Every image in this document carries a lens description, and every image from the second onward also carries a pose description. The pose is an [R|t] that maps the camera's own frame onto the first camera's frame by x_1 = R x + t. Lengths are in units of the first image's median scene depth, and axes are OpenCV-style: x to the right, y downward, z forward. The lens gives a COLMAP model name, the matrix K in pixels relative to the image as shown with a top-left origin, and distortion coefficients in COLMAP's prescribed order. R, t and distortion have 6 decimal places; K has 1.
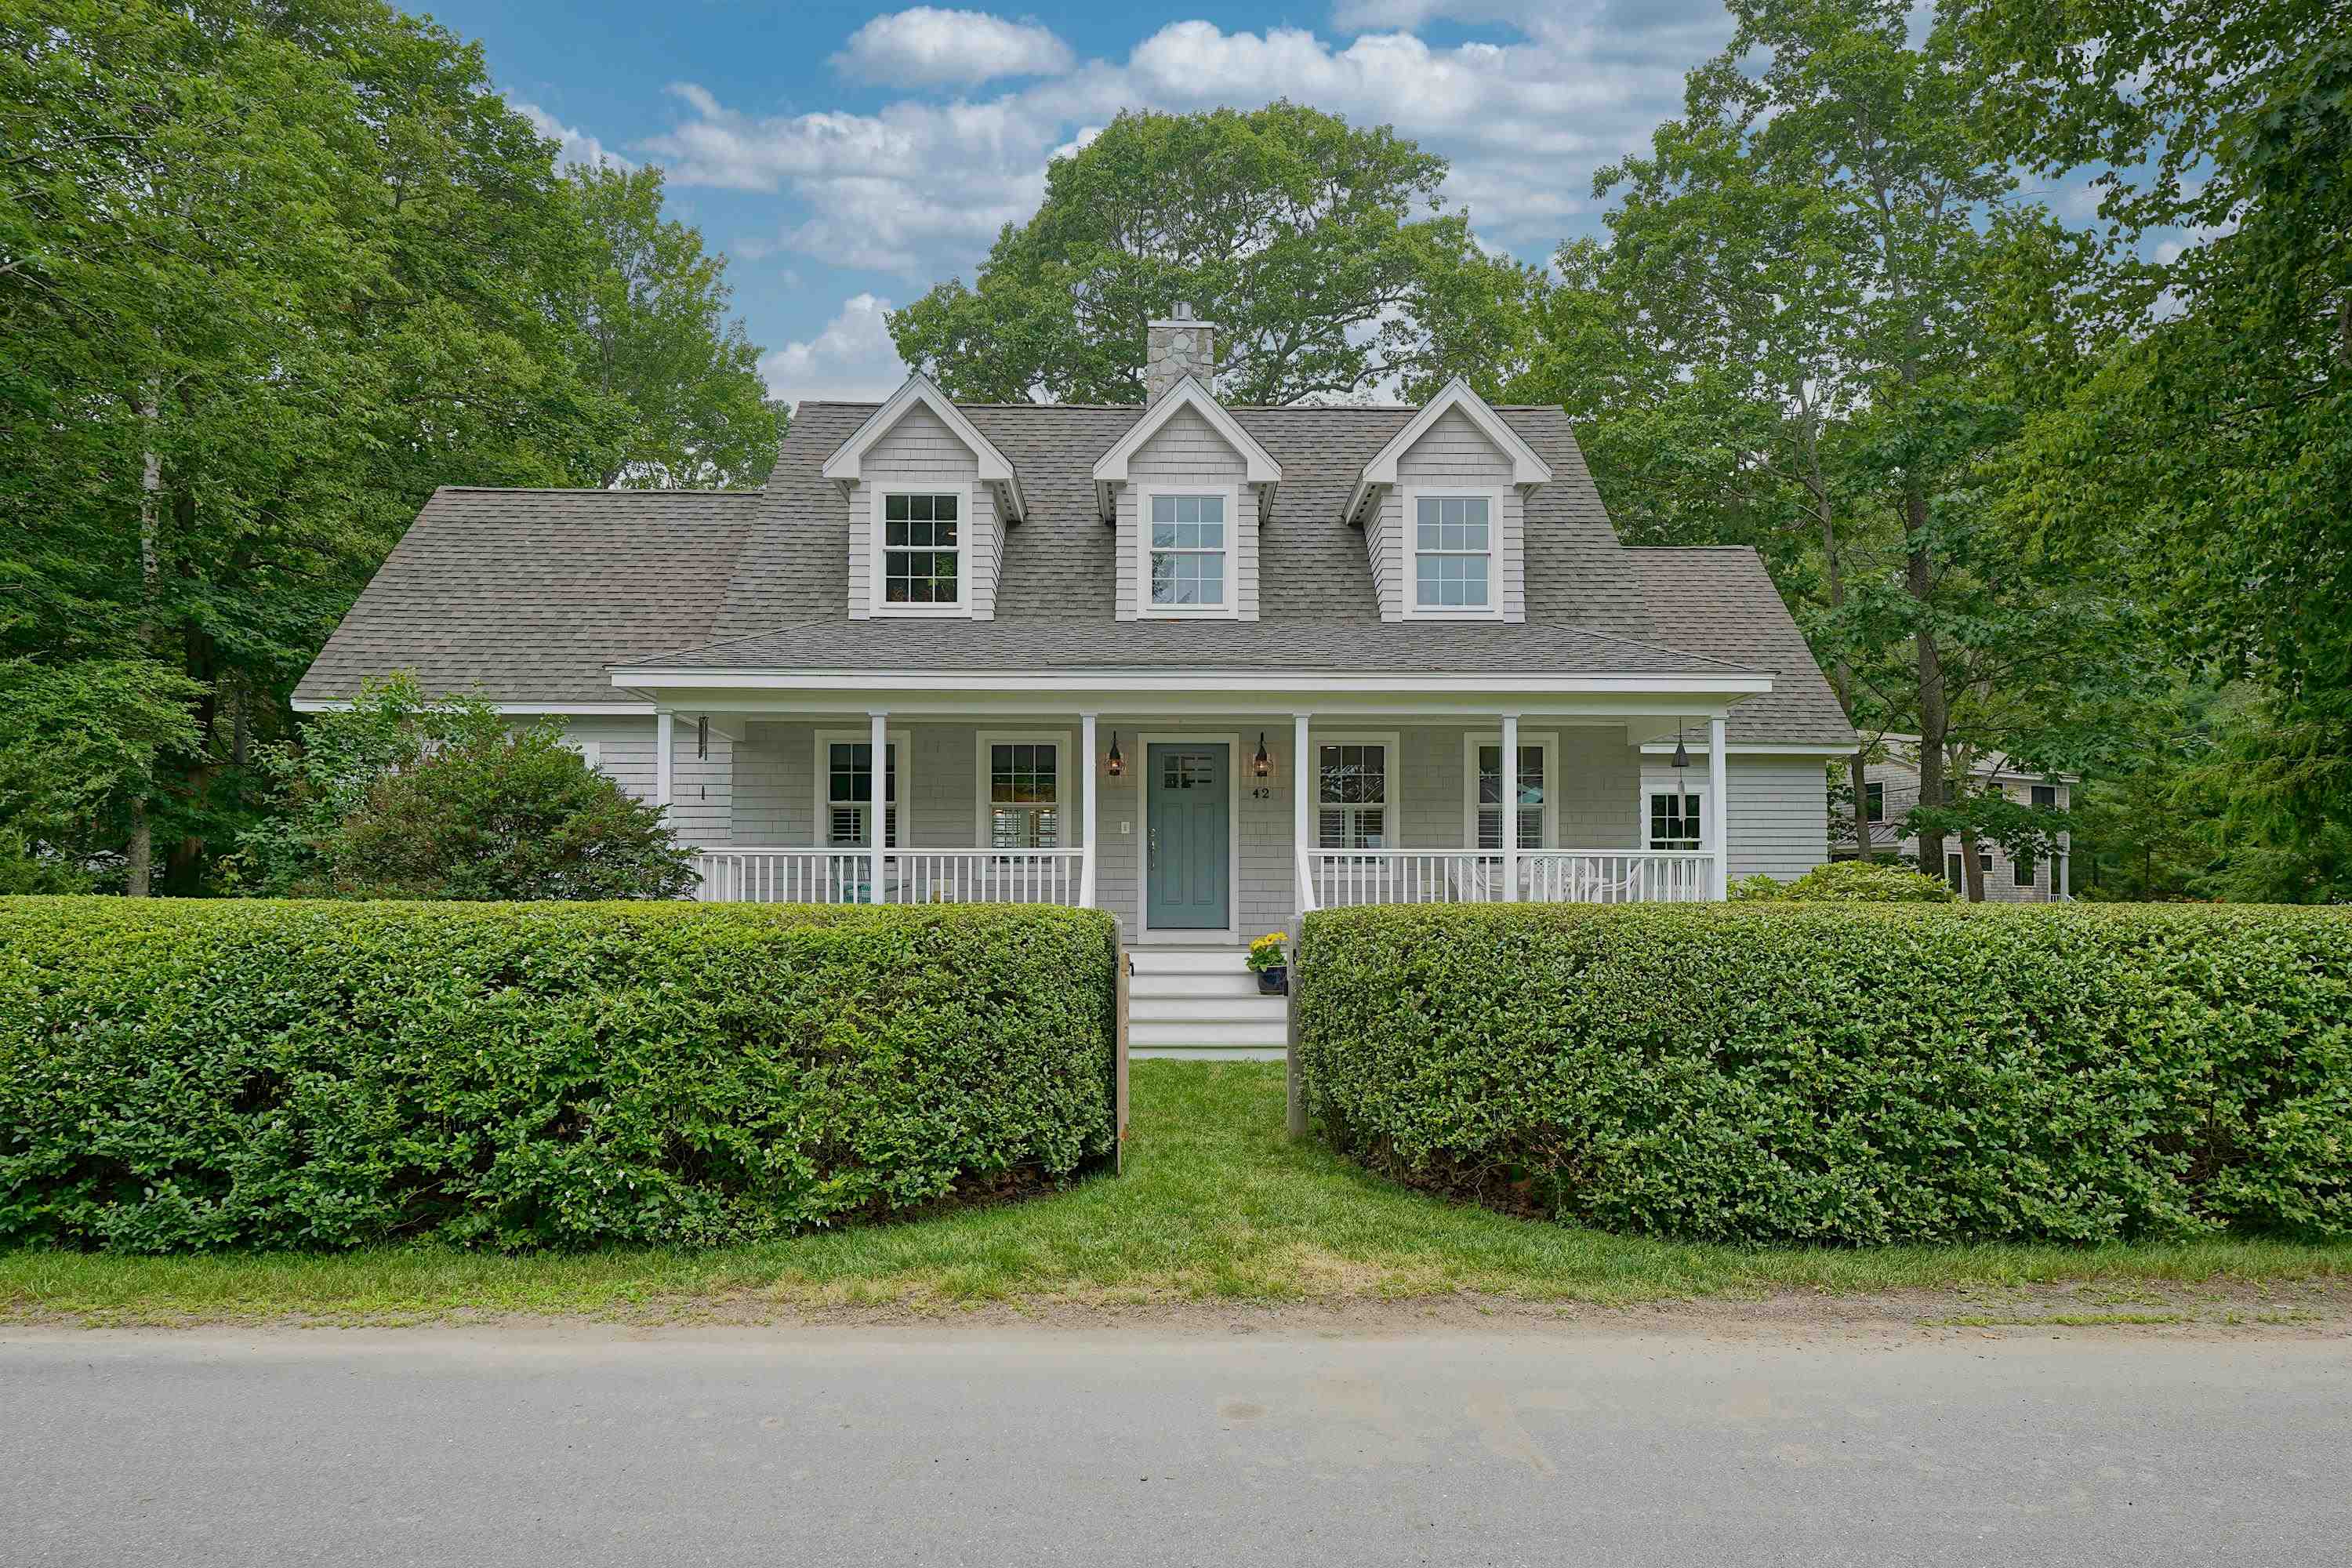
lens RADIAL K [[1270.9, 0, 1159.1], [0, 1270.9, 886.4], [0, 0, 1]] dist [0.036590, 0.000769]
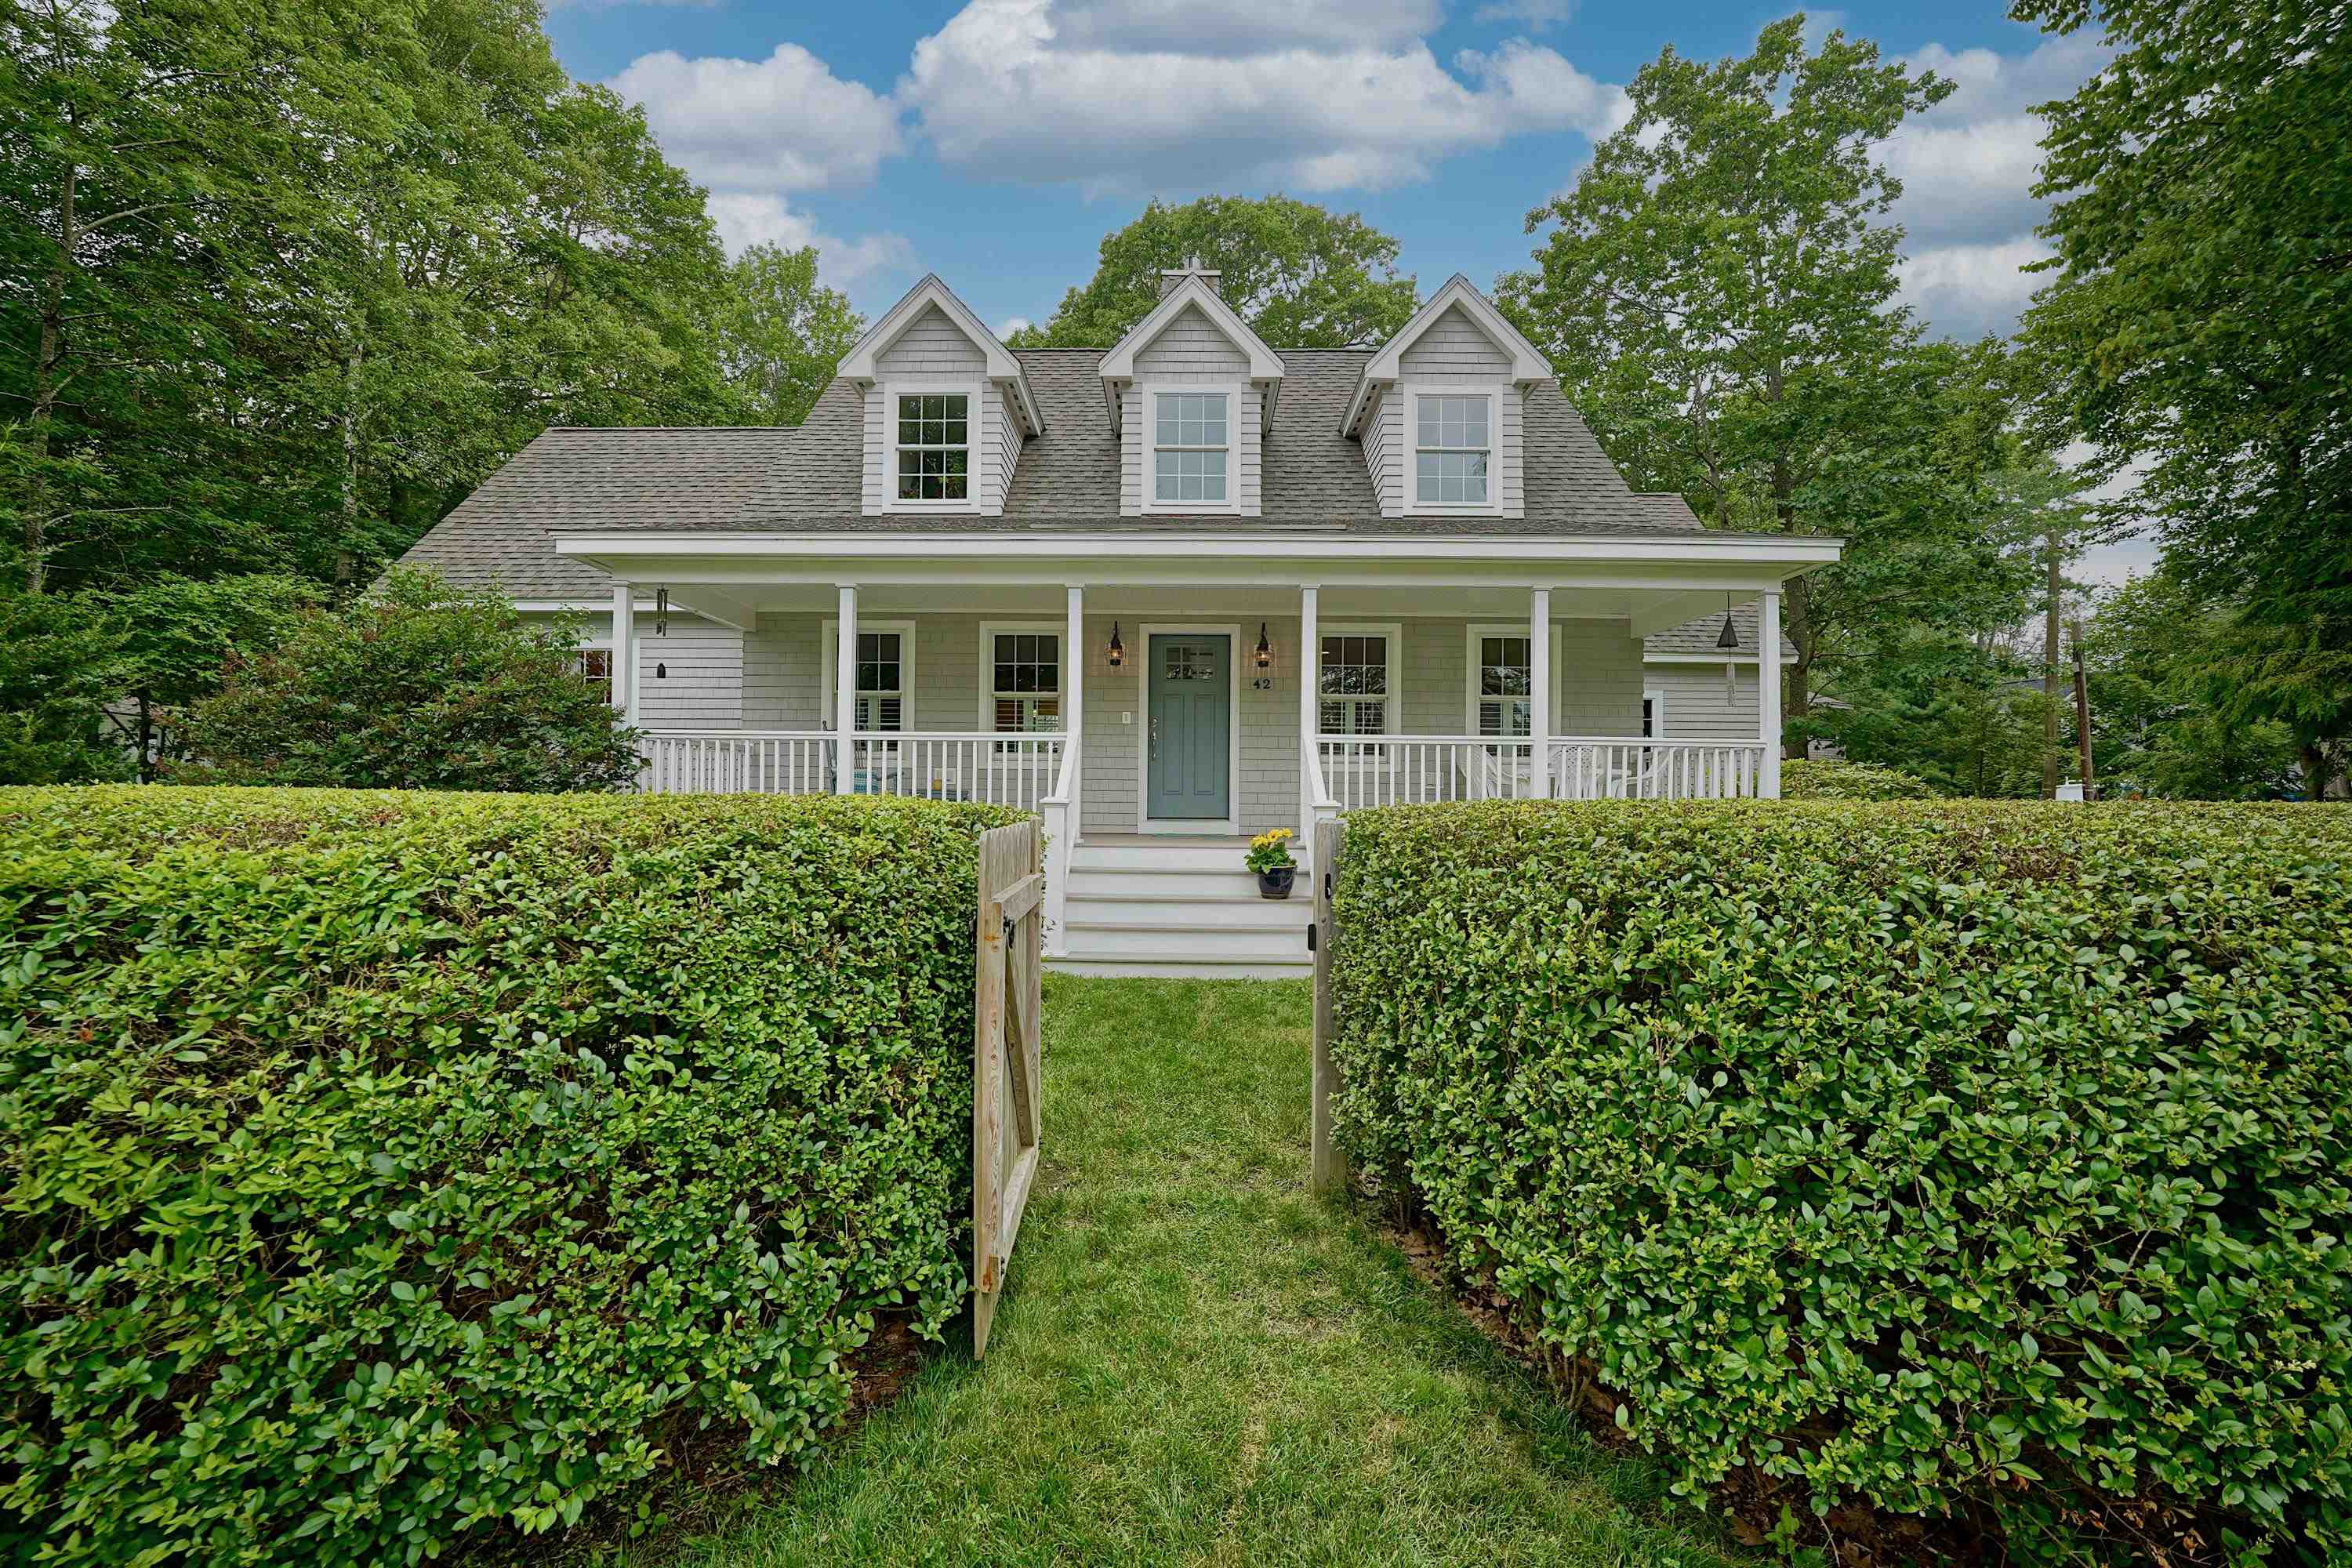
lens RADIAL K [[952.5, 0, 1164.5], [0, 952.5, 789.2], [0, 0, 1]] dist [-0.017829, -0.000164]
pose [[0.999818, 0.006909, -0.017787, 0.016985], [-0.006730, 0.999927, 0.010076, 0.002525], [0.017856, -0.009954, 0.999791, 0.249100]]
